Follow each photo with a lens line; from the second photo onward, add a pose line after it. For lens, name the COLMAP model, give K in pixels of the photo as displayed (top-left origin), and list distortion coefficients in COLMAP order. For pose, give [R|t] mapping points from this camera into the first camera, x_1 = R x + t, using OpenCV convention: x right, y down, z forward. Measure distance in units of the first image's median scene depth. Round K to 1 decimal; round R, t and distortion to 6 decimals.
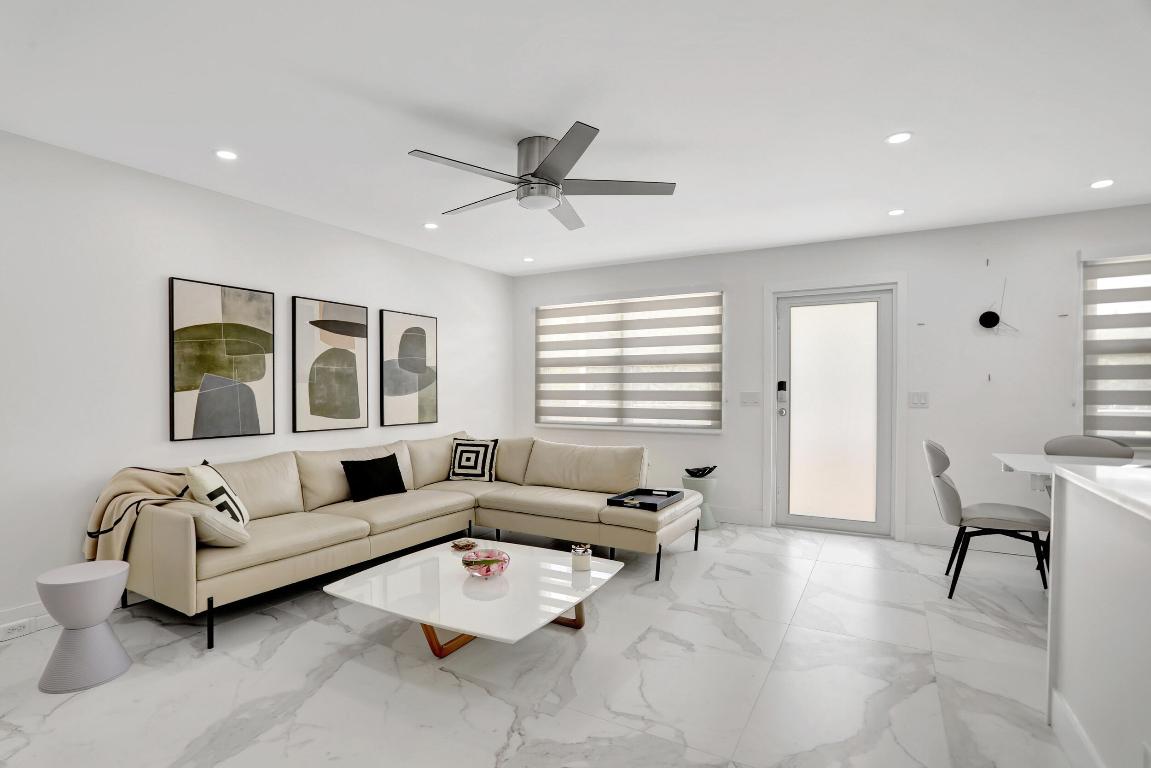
lens RADIAL K [[573.1, 0, 559.4], [0, 573.1, 384.1], [0, 0, 1]] dist [-0.053348, 0.023253]
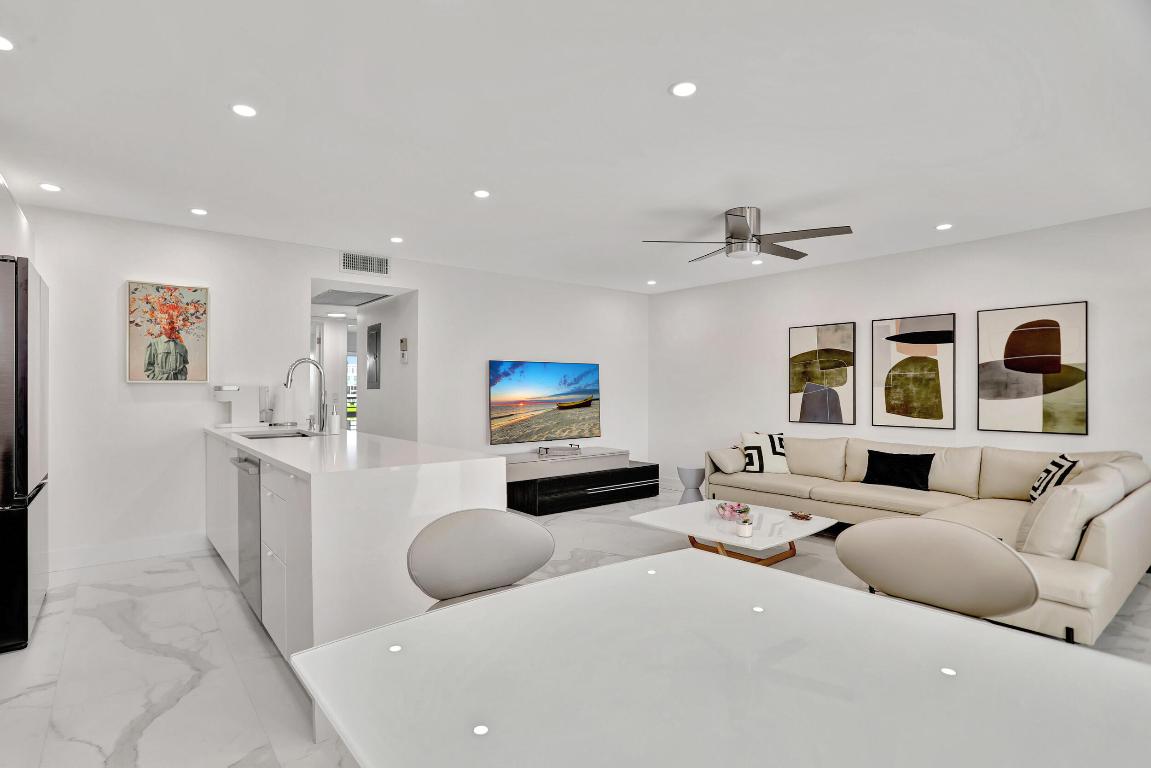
lens RADIAL K [[568.8, 0, 547.1], [0, 568.8, 385.6], [0, 0, 1]] dist [-0.052090, 0.024929]
pose [[-0.368295, -0.008021, -0.929674, 0.962059], [0.007525, 0.999904, -0.011608, 0.003322], [0.929678, -0.011271, -0.368200, 0.750246]]
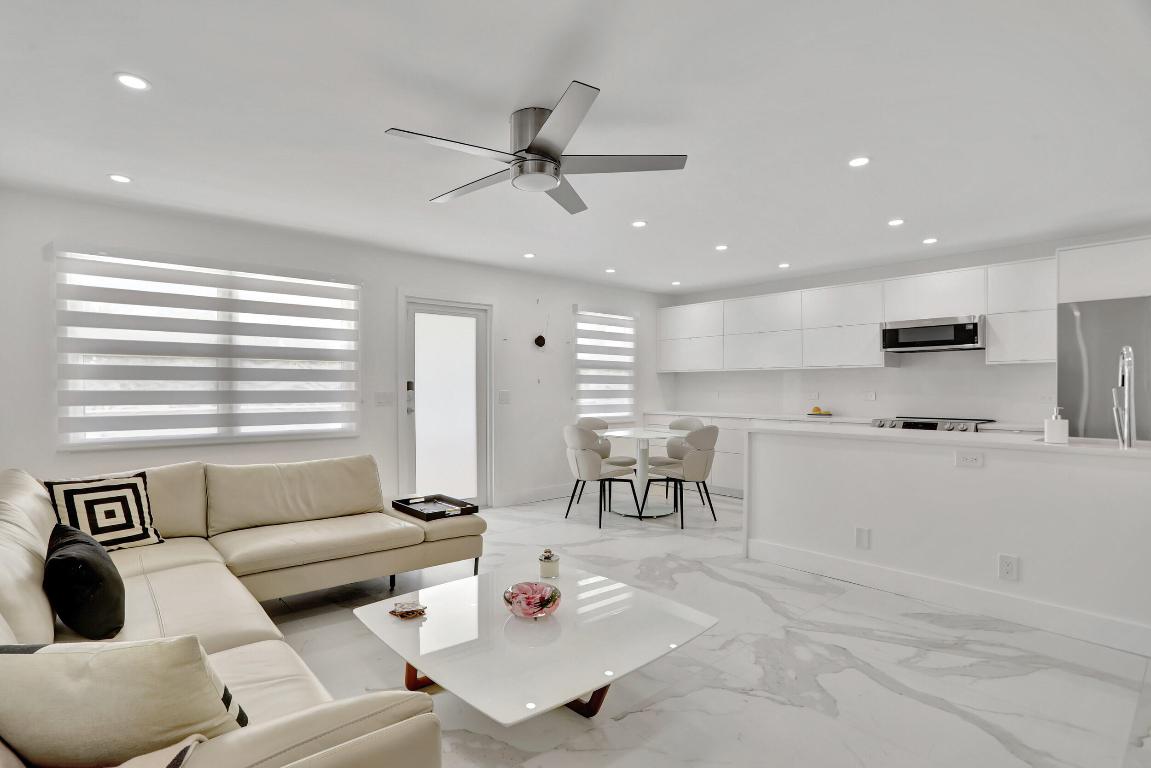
lens RADIAL K [[564.8, 0, 549.1], [0, 564.8, 393.9], [0, 0, 1]] dist [-0.065806, 0.029239]
pose [[0.334803, -0.007118, 0.942261, -0.606328], [-0.010587, 0.999880, 0.011315, 0.004149], [-0.942229, -0.013765, 0.334688, 0.488713]]
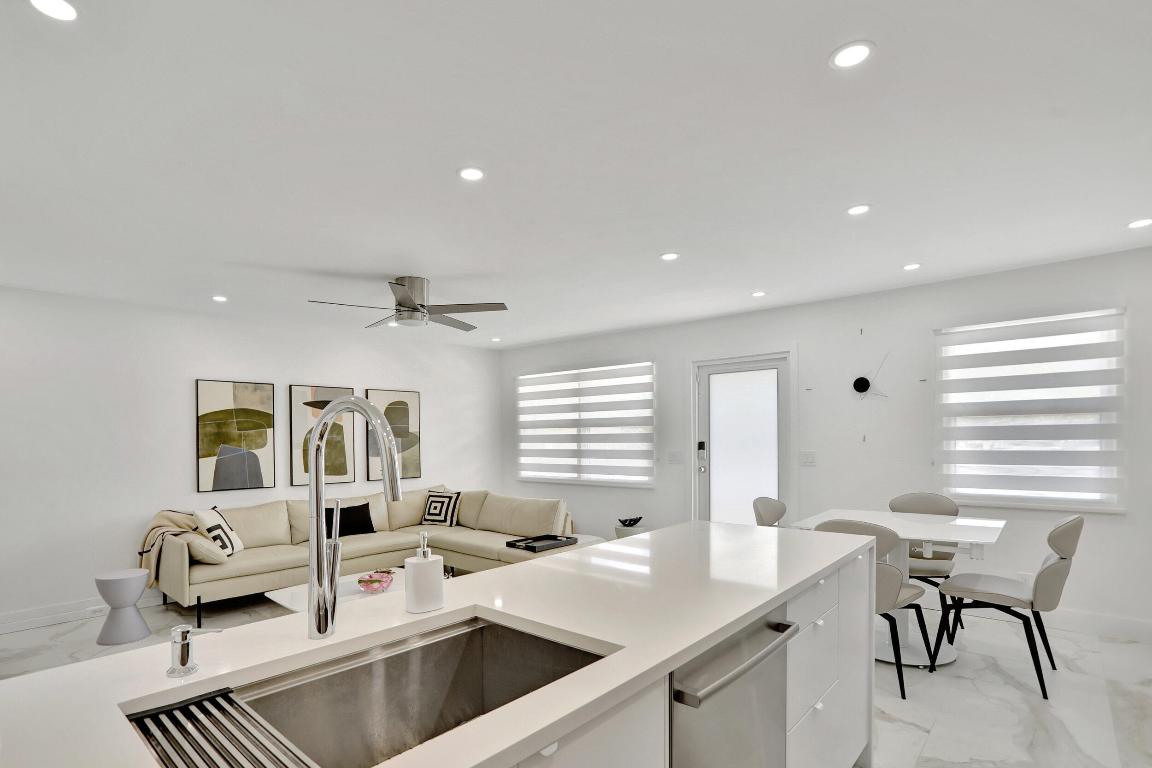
lens RADIAL K [[582.2, 0, 555.5], [0, 582.2, 423.6], [0, 0, 1]] dist [-0.068167, 0.030798]
pose [[0.979649, -0.016775, -0.200018, 0.405446], [0.014127, 0.999793, -0.014659, -0.032790], [0.200222, 0.011535, 0.979683, -0.202453]]
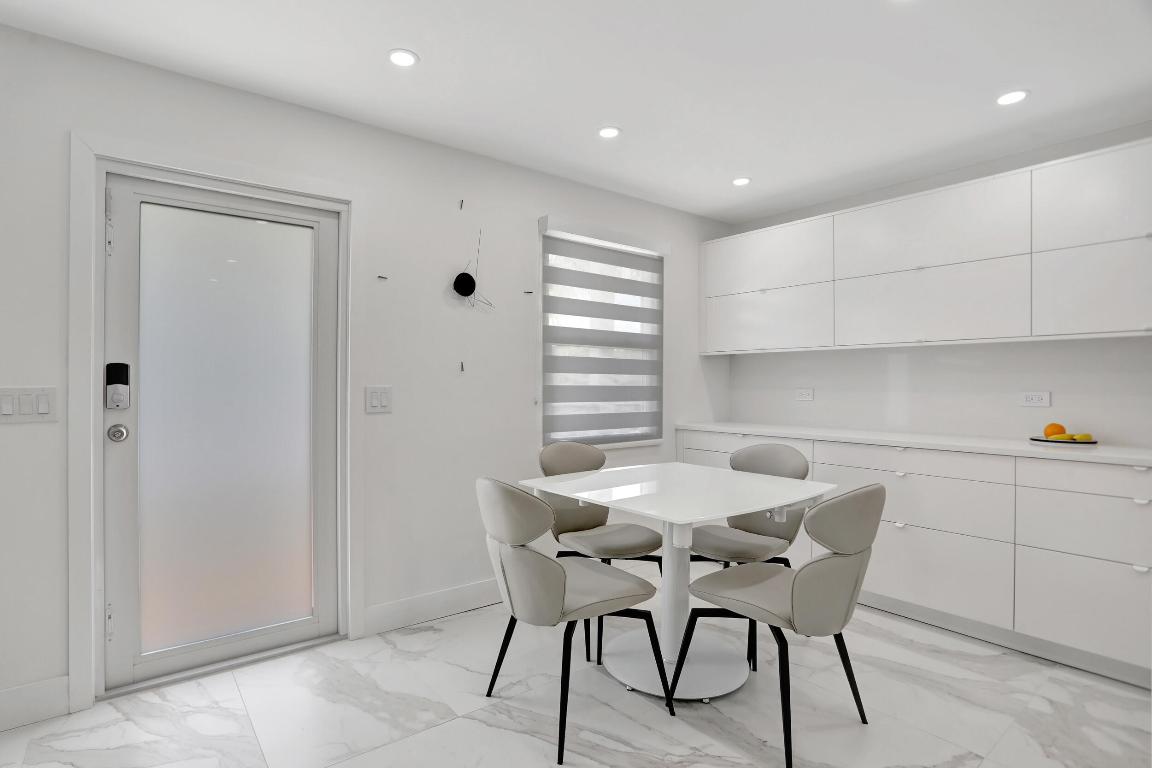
lens RADIAL K [[577.1, 0, 548.6], [0, 577.1, 388.4], [0, 0, 1]] dist [-0.067189, 0.033218]
pose [[0.374628, -0.006308, 0.927154, 0.135119], [-0.014816, 0.999808, 0.012790, 0.004610], [-0.927057, -0.018528, 0.374463, 0.629775]]
